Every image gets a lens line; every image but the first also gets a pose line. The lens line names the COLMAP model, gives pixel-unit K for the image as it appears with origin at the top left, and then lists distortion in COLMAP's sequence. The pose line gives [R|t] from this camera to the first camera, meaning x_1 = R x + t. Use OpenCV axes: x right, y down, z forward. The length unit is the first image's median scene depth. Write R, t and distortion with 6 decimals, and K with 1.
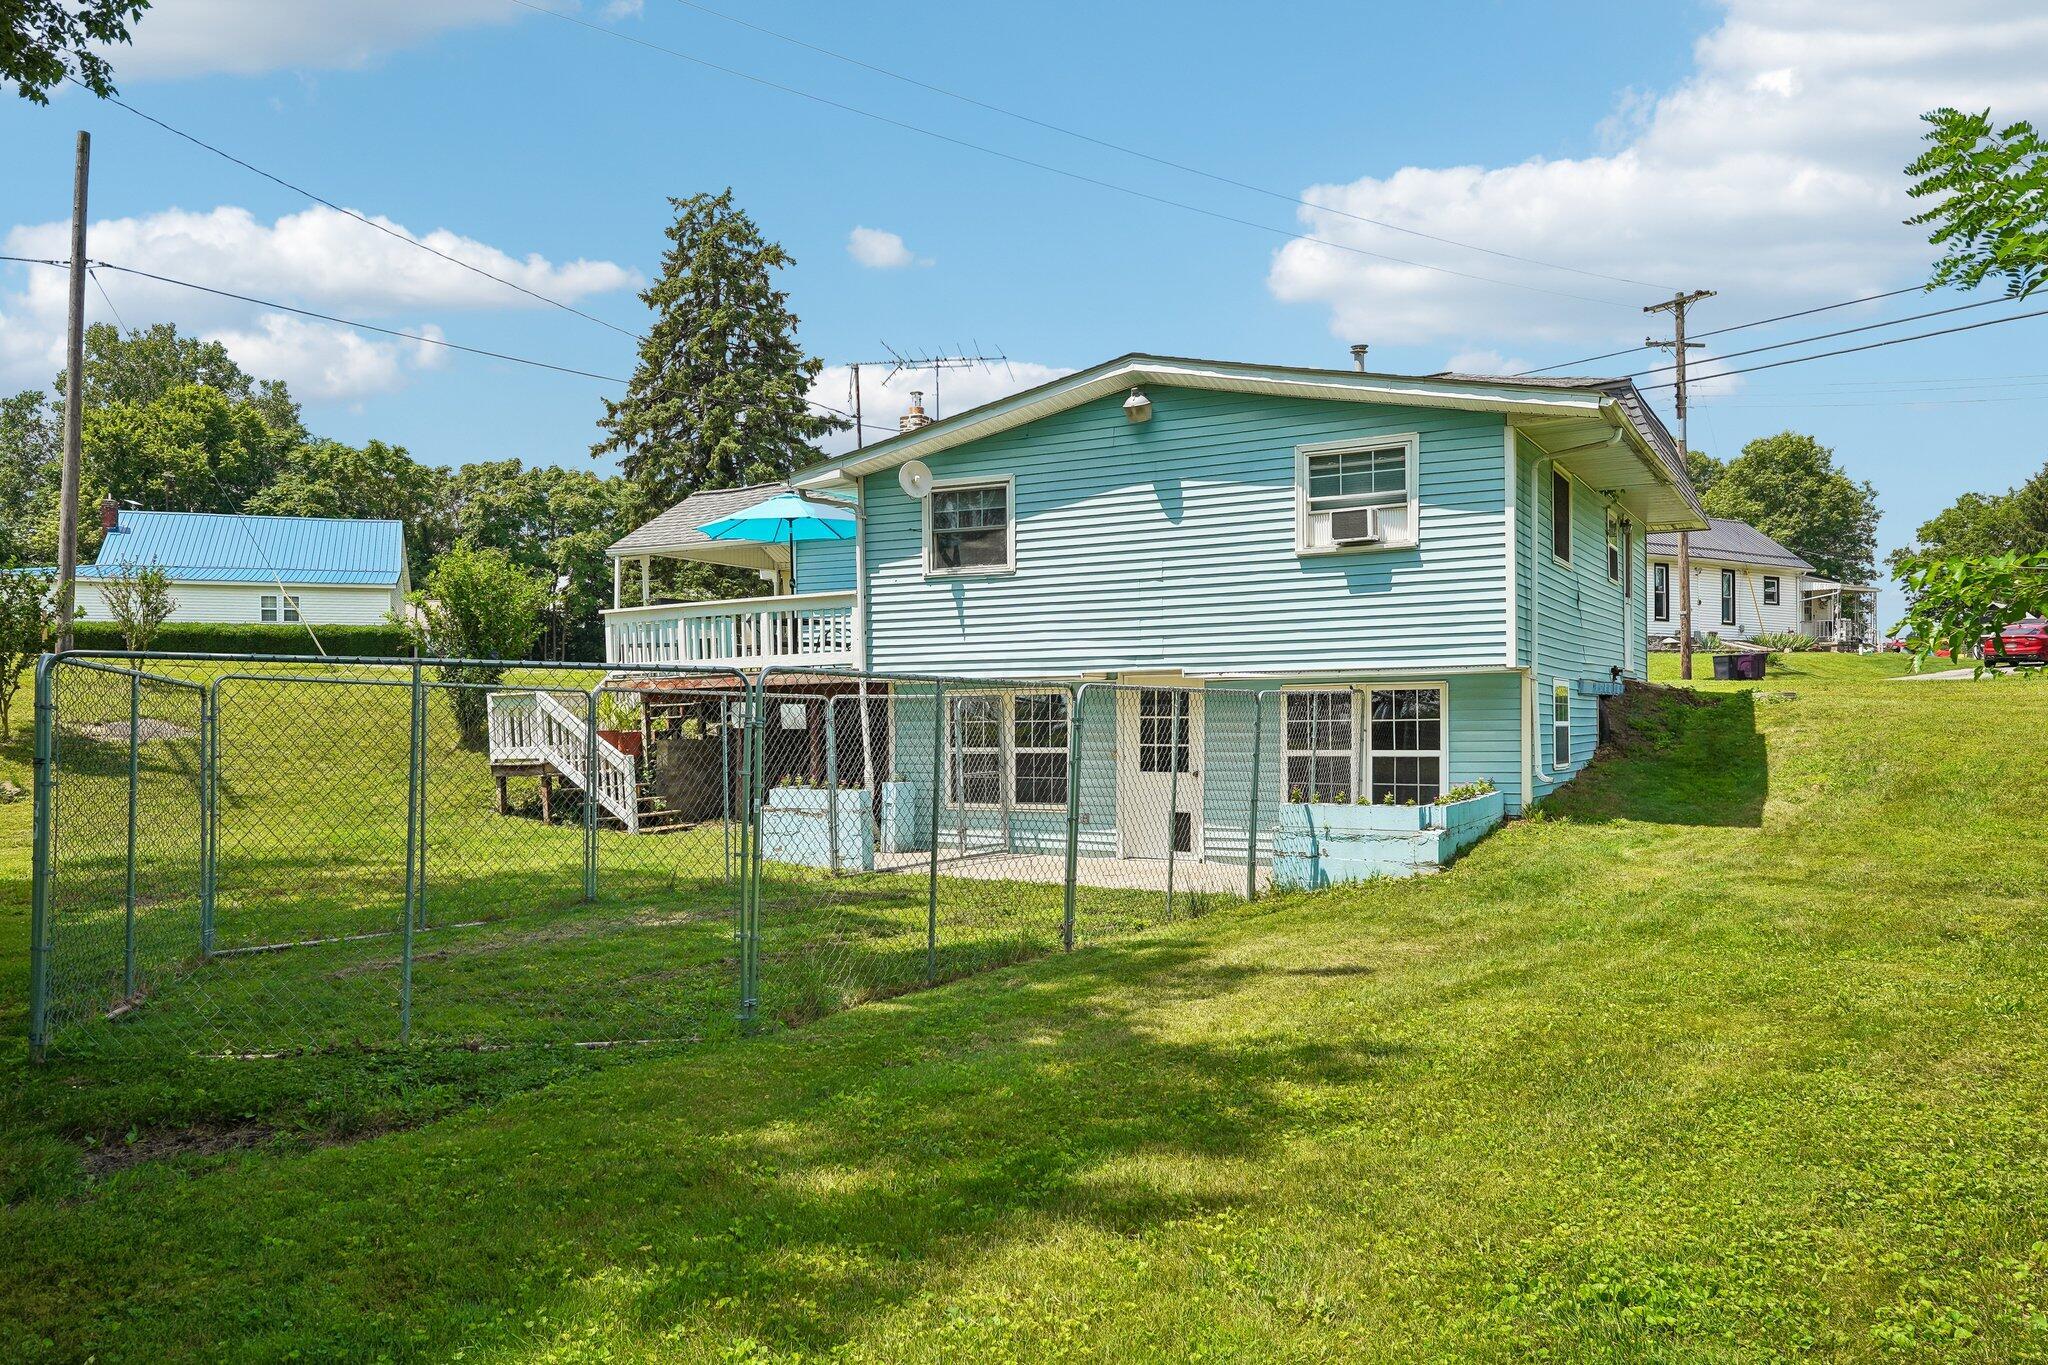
lens RADIAL K [[1490.5, 0, 1023.2], [0, 1490.5, 720.1], [0, 0, 1]] dist [-0.012860, -0.001793]
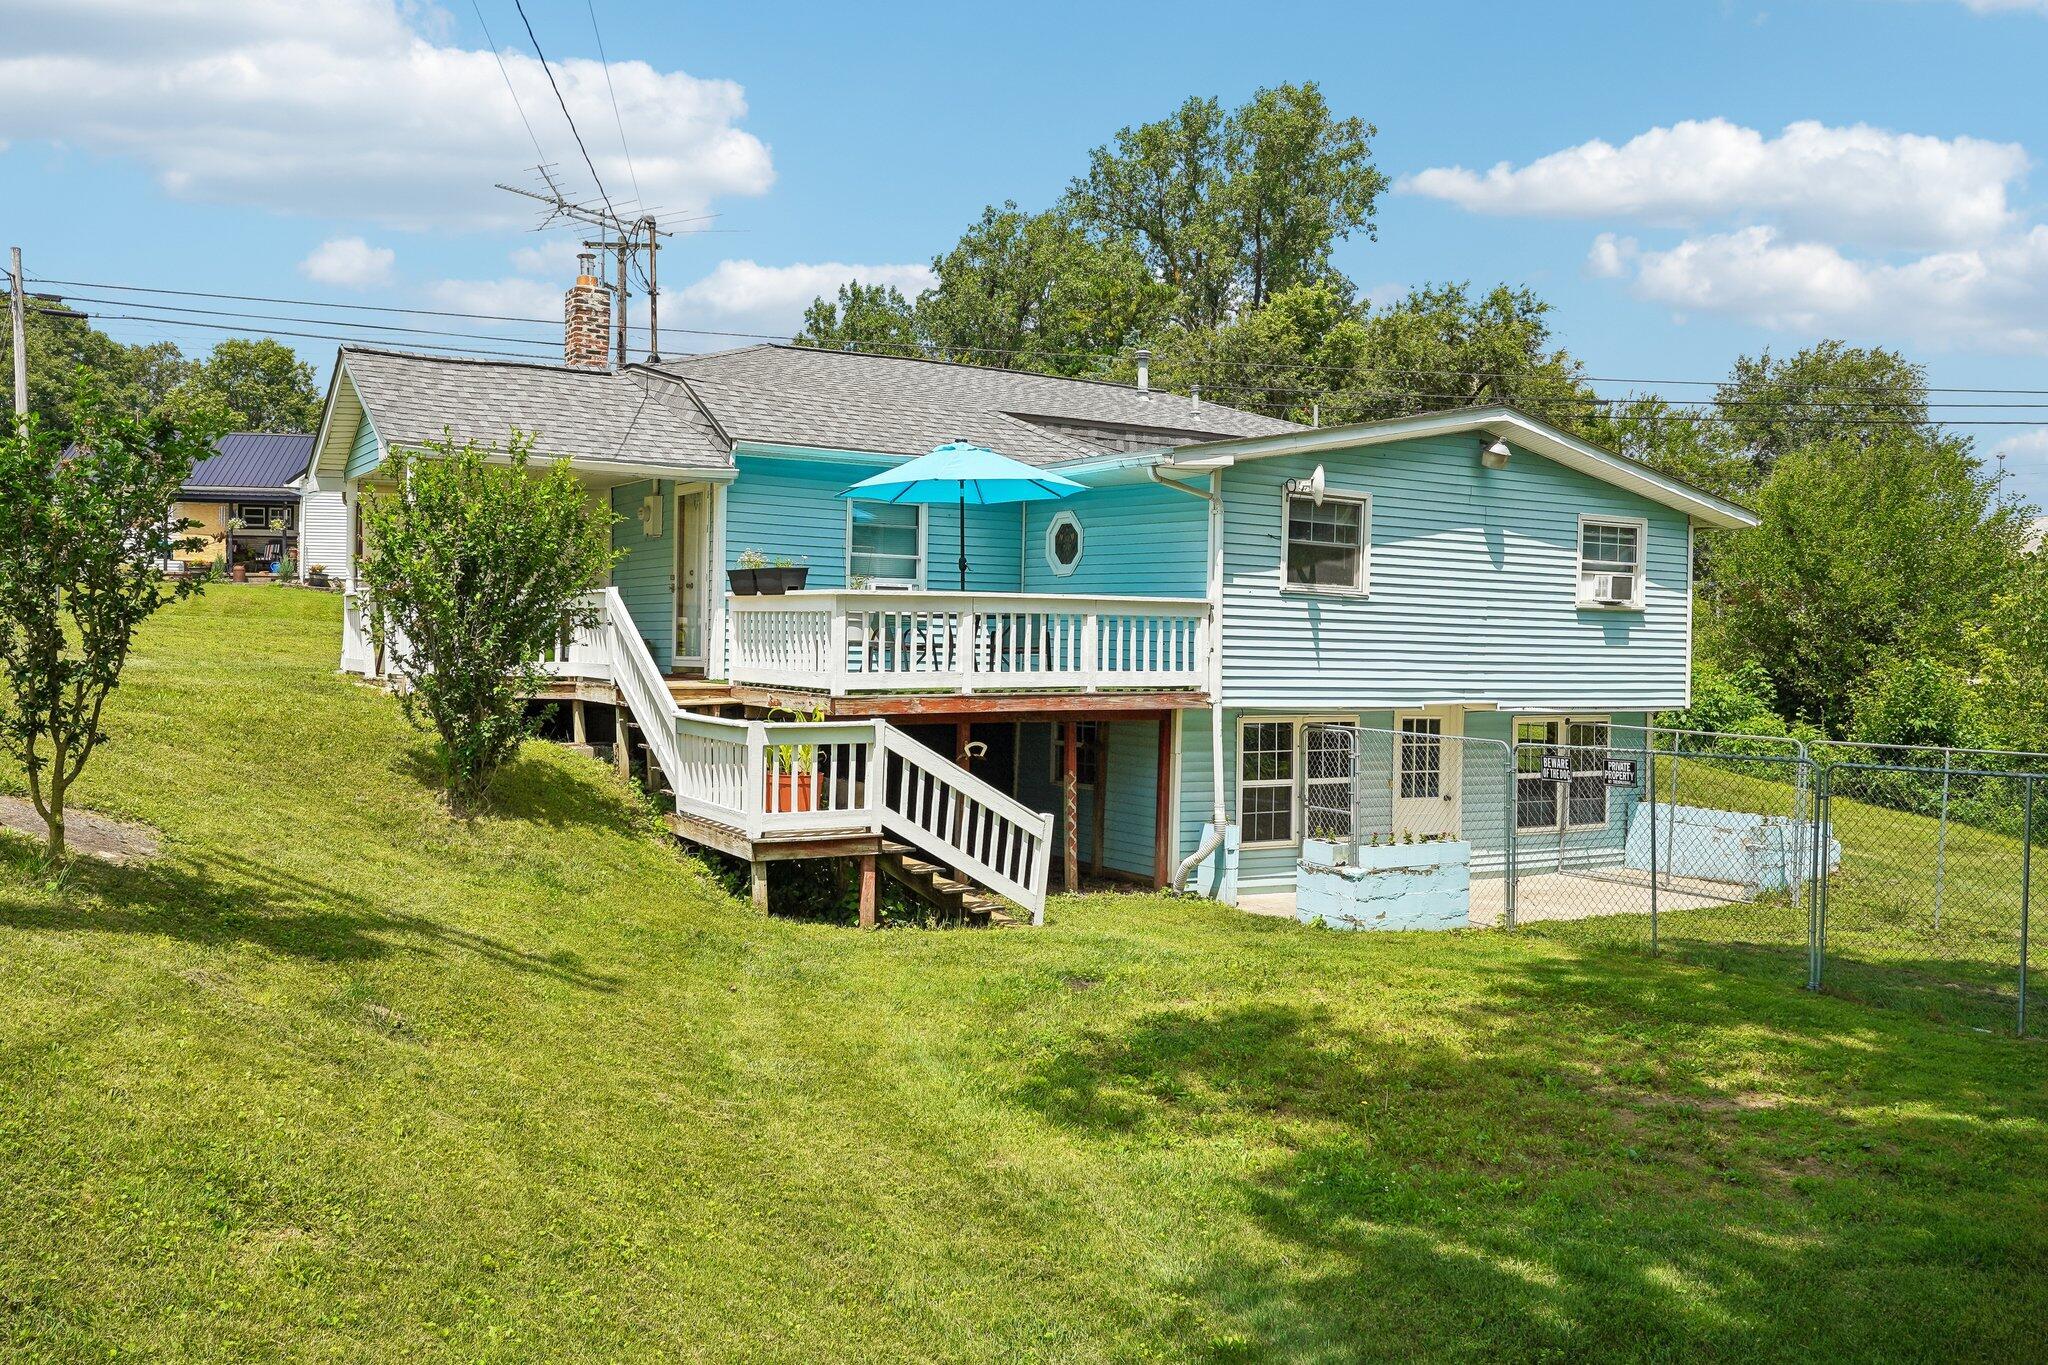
lens RADIAL K [[1661.5, 0, 1024.0], [0, 1661.5, 682.5], [0, 0, 1]] dist [0.015069, 0.002407]
pose [[0.460119, -0.000243, 0.887857, -1.053763], [-0.024556, 0.999614, 0.013000, -0.053036], [-0.887518, -0.027783, 0.459935, 0.707870]]
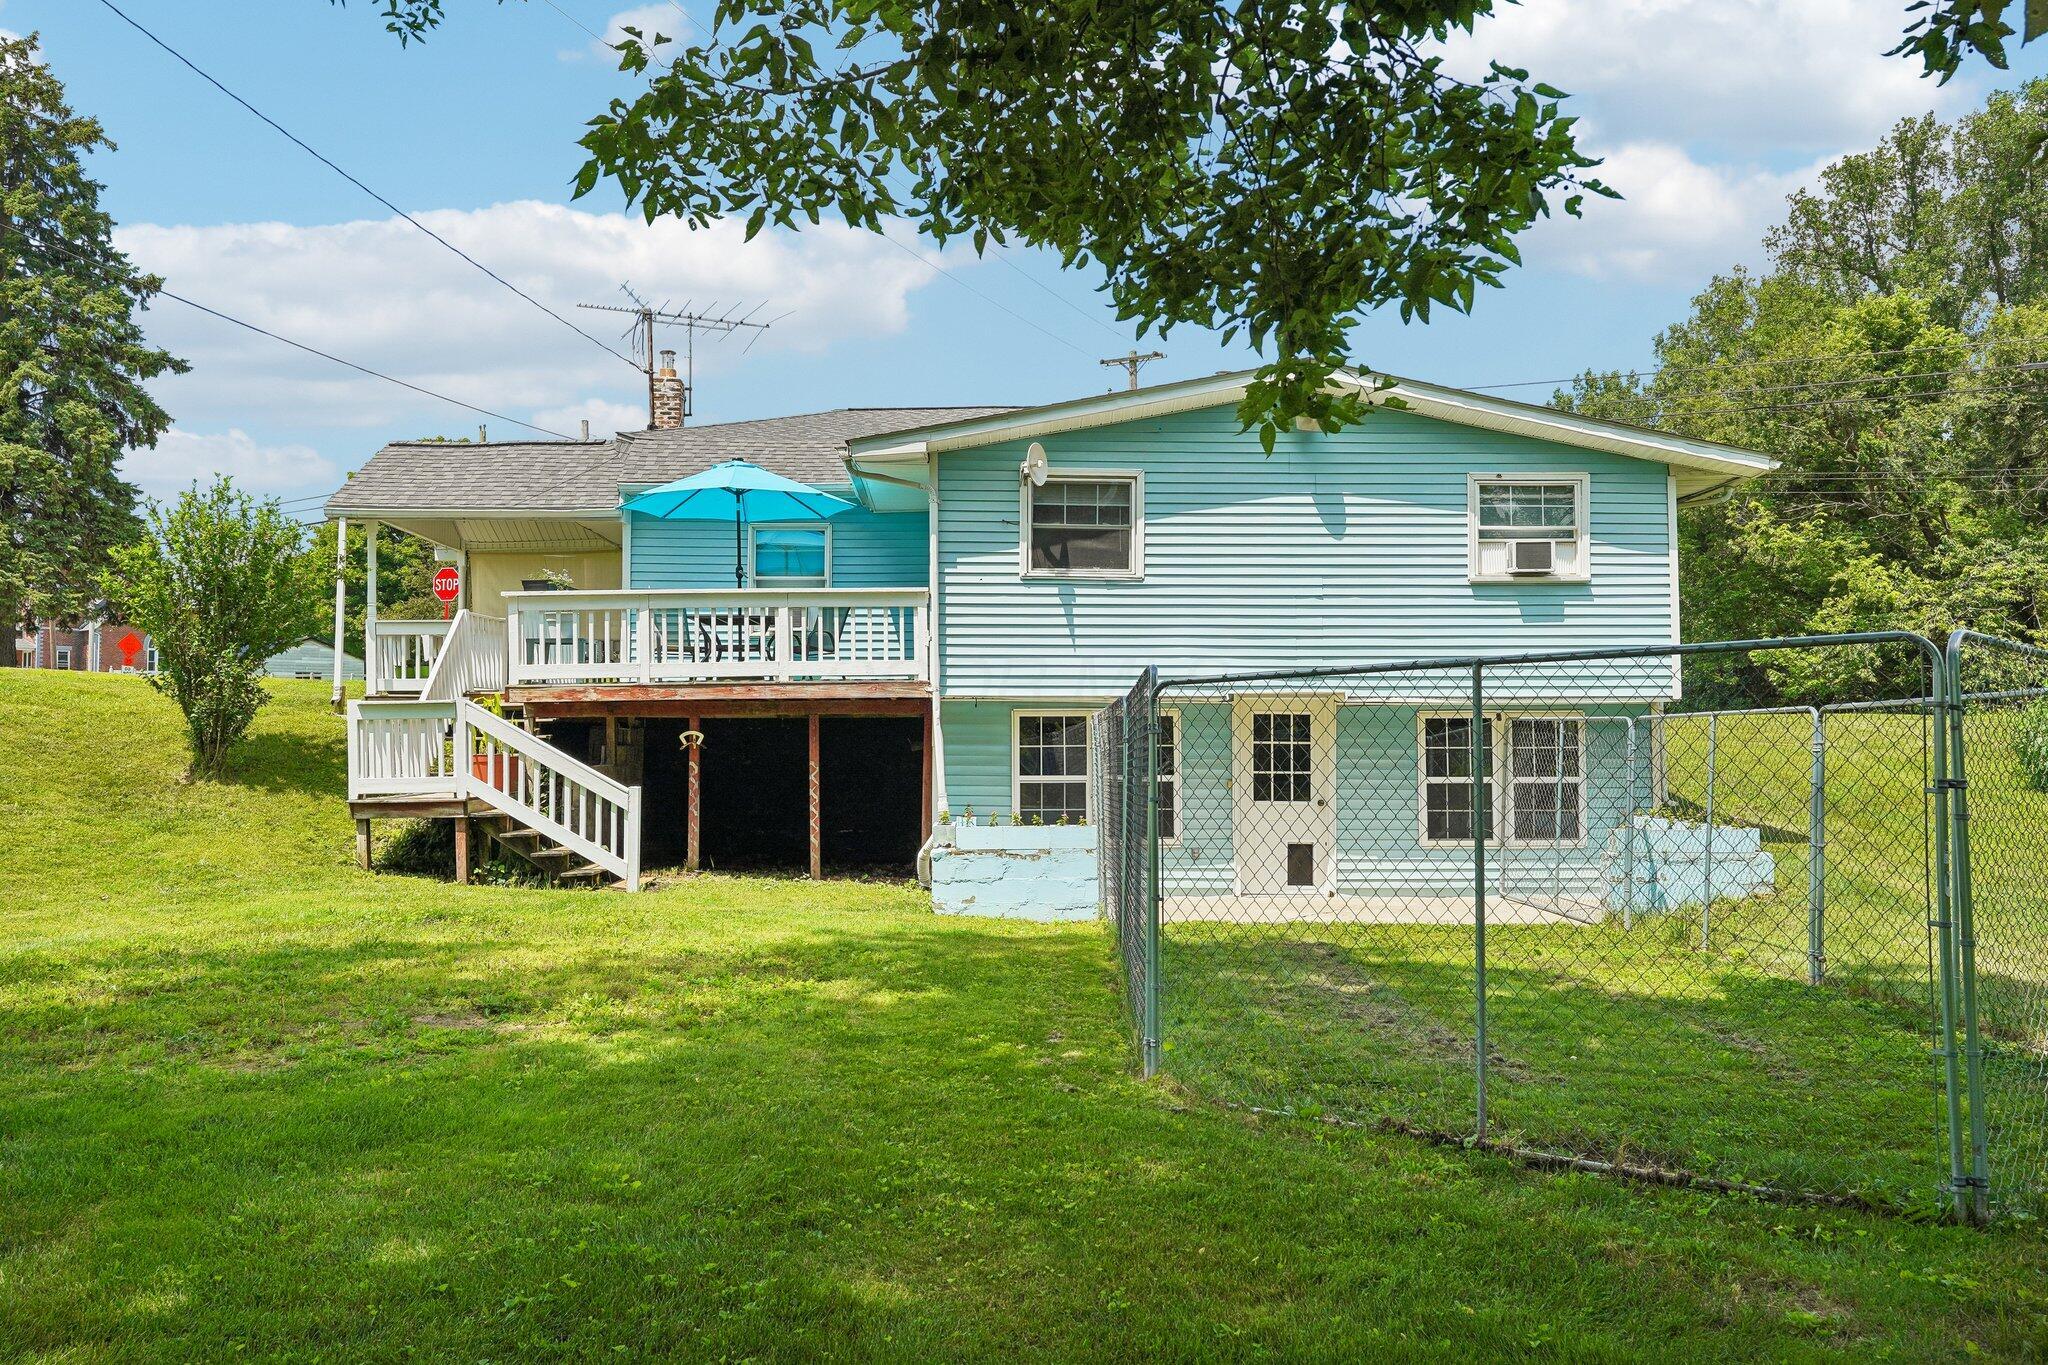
lens RADIAL K [[1562.3, 0, 1024.0], [0, 1562.3, 682.5], [0, 0, 1]] dist [-0.010936, 0.003295]
pose [[0.845756, 0.028627, 0.532802, -0.565982], [-0.006288, 0.999025, -0.043695, 0.004275], [-0.533533, 0.033605, 0.845111, 0.249129]]
